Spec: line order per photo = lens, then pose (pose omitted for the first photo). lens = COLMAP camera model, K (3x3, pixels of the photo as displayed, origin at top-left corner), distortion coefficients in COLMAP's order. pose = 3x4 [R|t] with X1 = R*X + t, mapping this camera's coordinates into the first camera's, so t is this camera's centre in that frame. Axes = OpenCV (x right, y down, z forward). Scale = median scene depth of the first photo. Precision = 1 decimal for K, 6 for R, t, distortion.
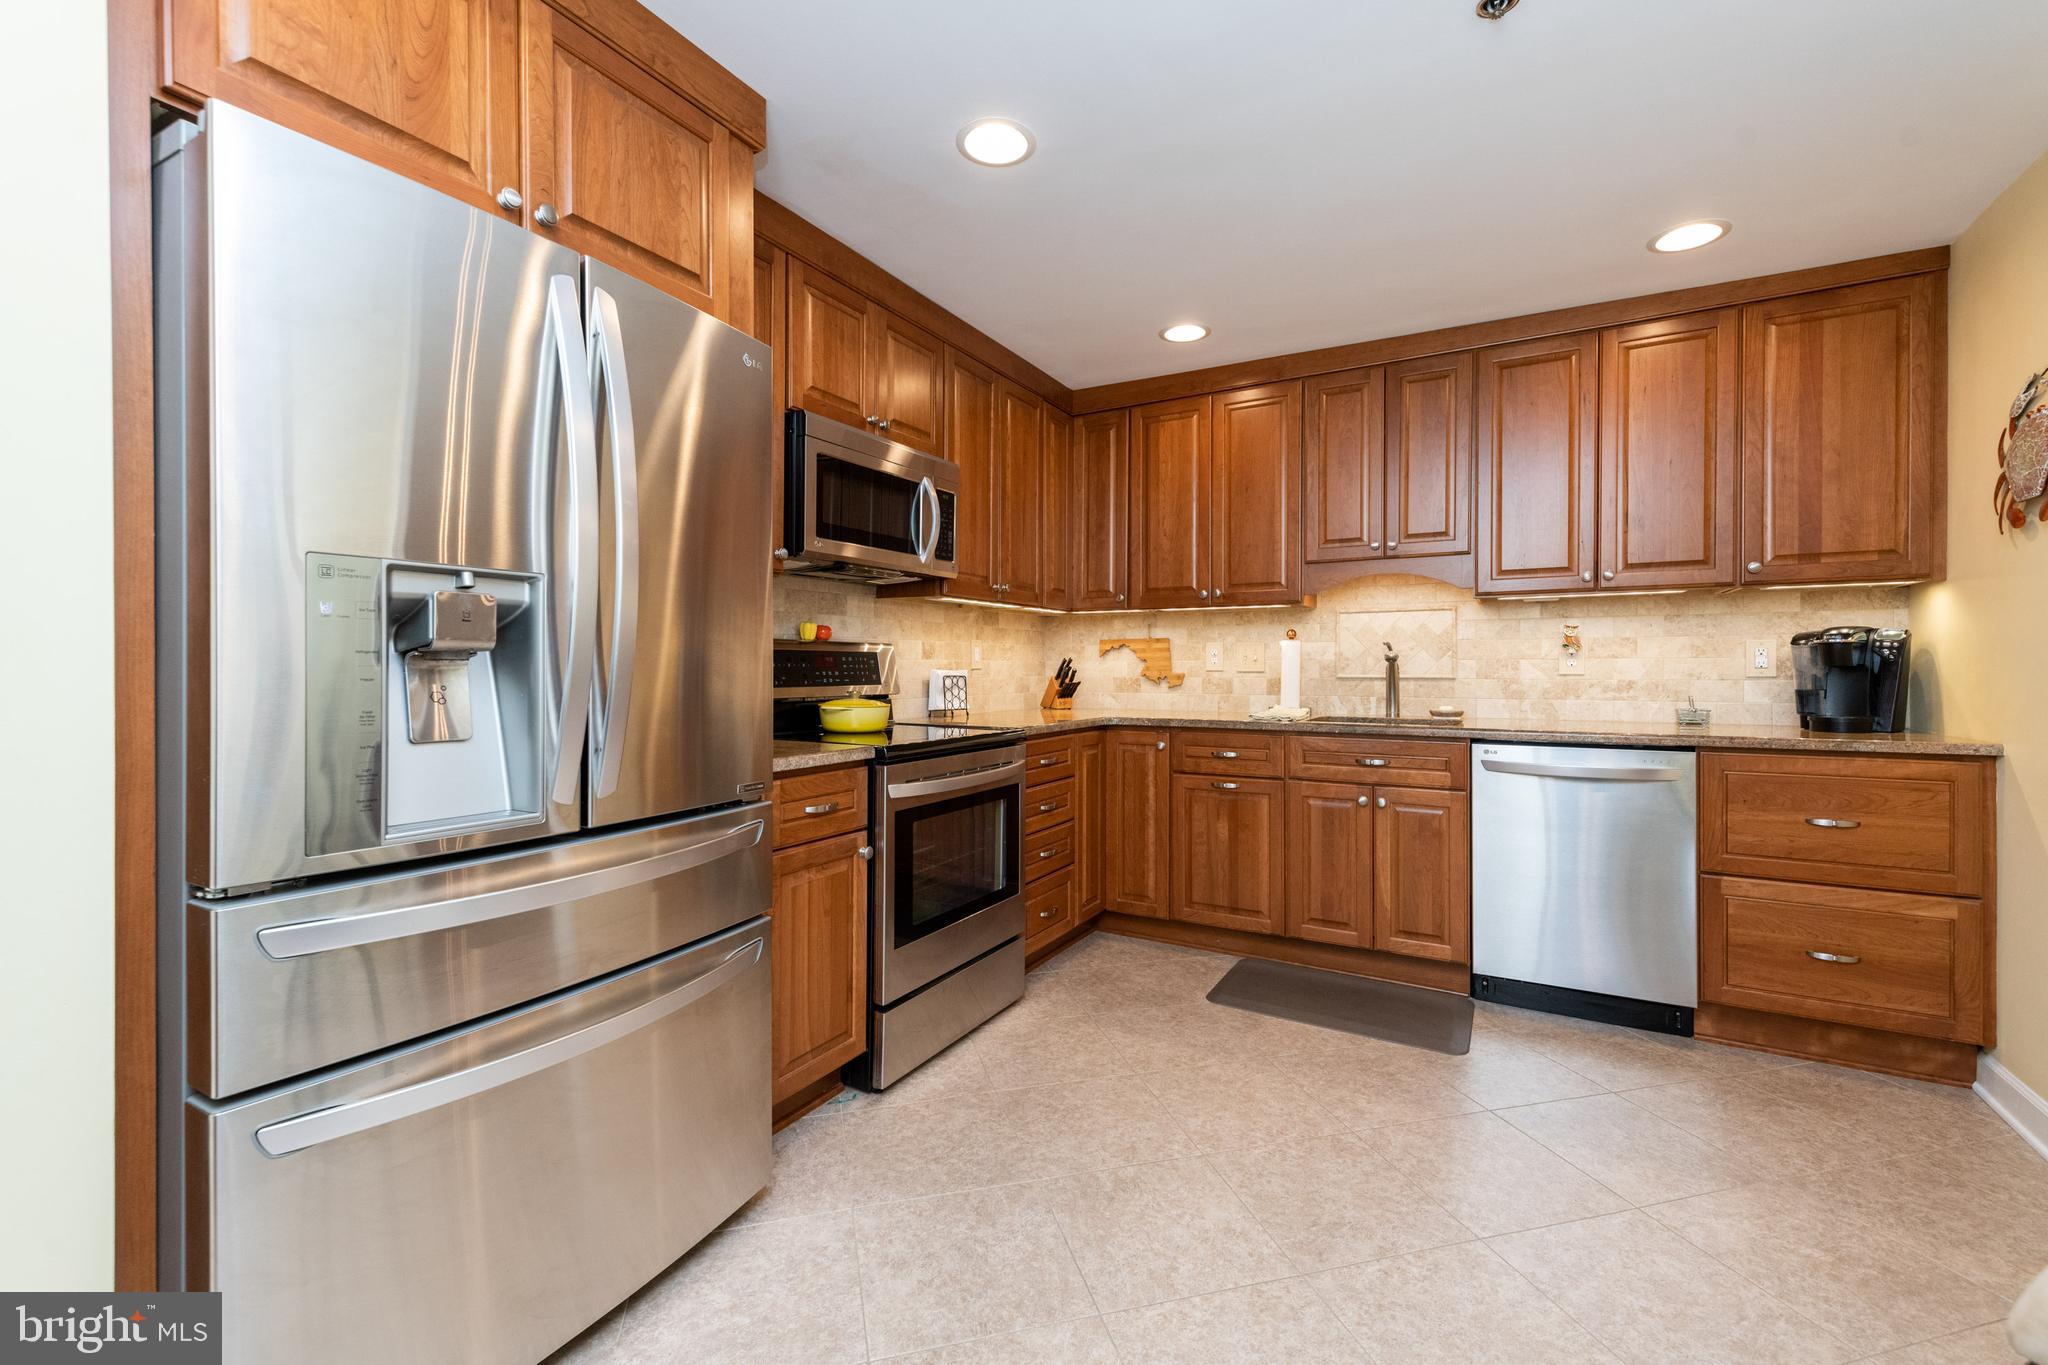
lens RADIAL K [[886.3, 0, 1027.5], [0, 886.3, 673.5], [0, 0, 1]] dist [0.012416, -0.000501]
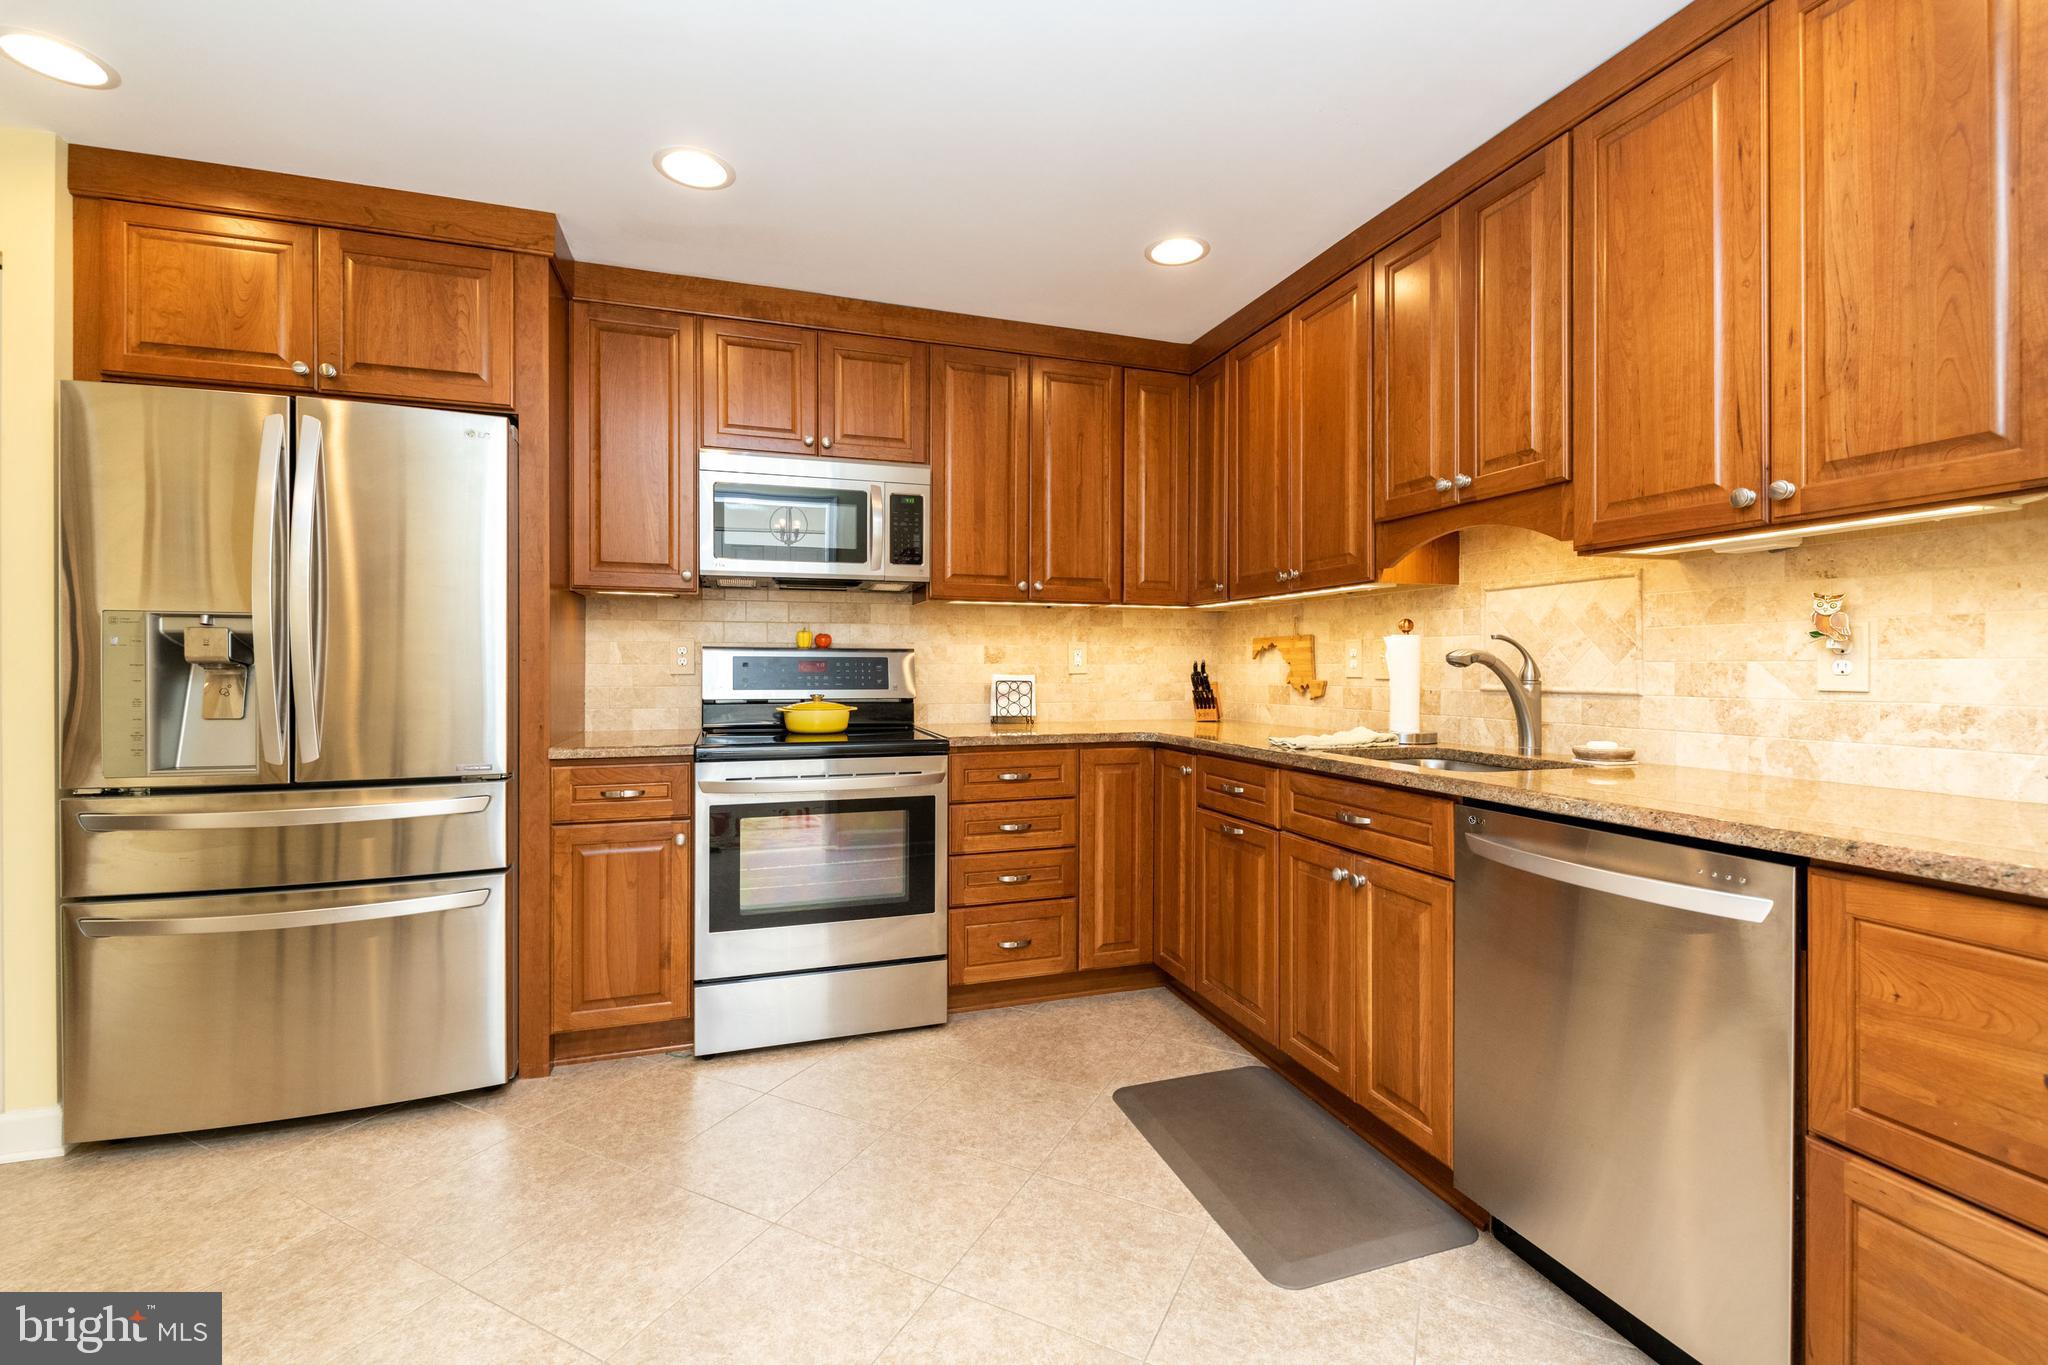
lens RADIAL K [[893.0, 0, 1001.6], [0, 893.0, 674.1], [0, 0, 1]] dist [-0.001440, -0.000253]
pose [[0.733310, 0.005059, -0.679876, 0.634226], [-0.005701, 0.999983, 0.001293, -0.006813], [0.679871, 0.002928, 0.733326, 0.326617]]
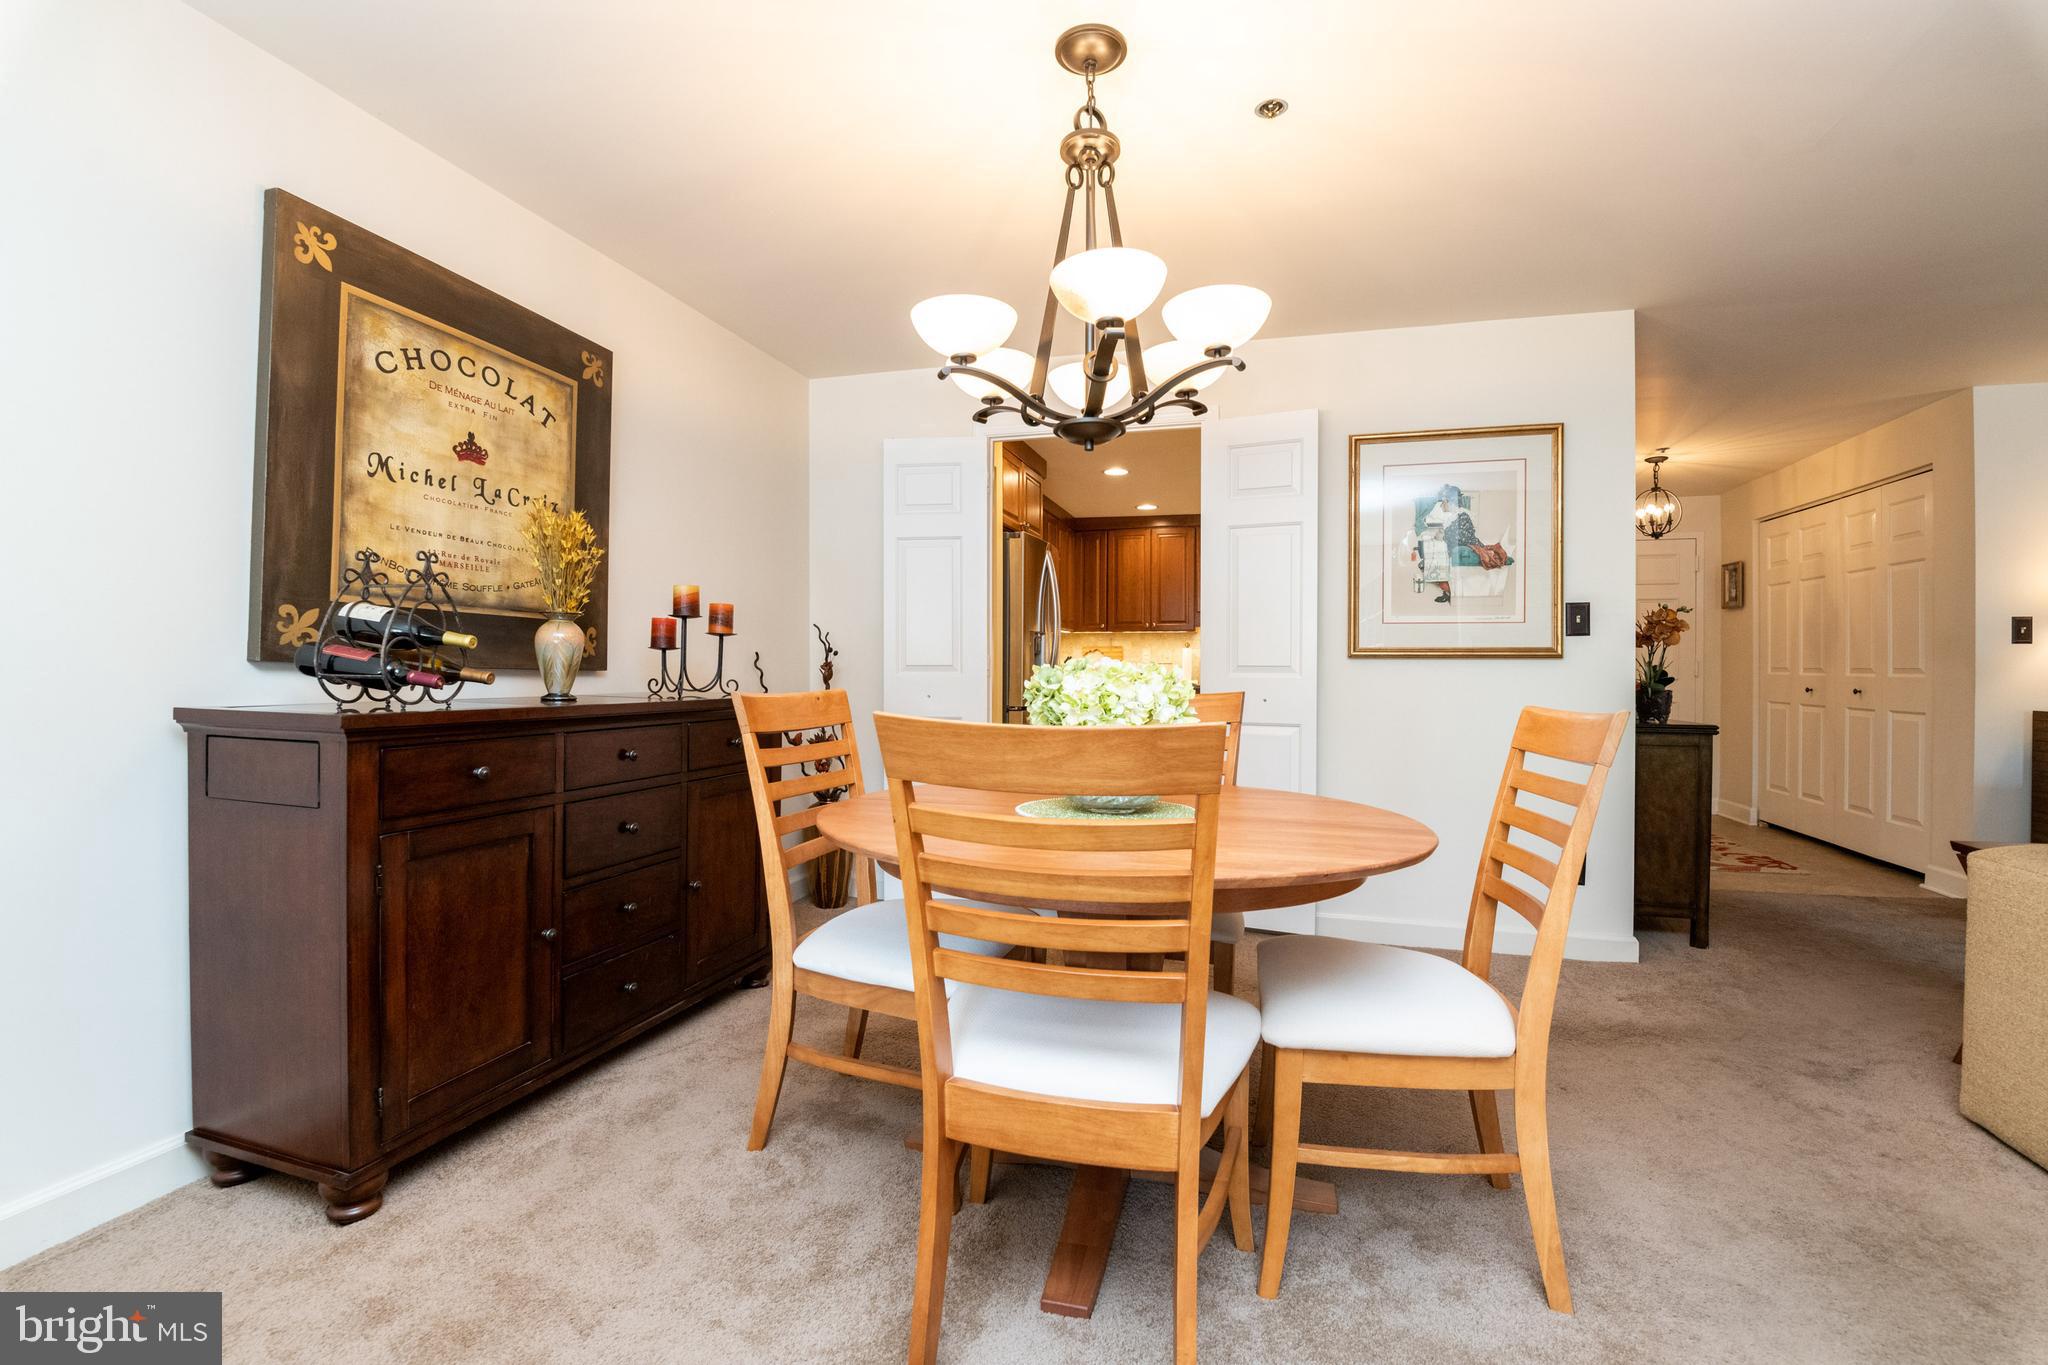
lens RADIAL K [[904.6, 0, 1024.1], [0, 904.6, 670.4], [0, 0, 1]] dist [-0.022097, -0.000519]
pose [[0.966054, 0.000753, 0.258340, -0.714203], [0.000311, 0.999992, -0.004077, 0.026017], [-0.258341, 0.004019, 0.966045, -1.091083]]
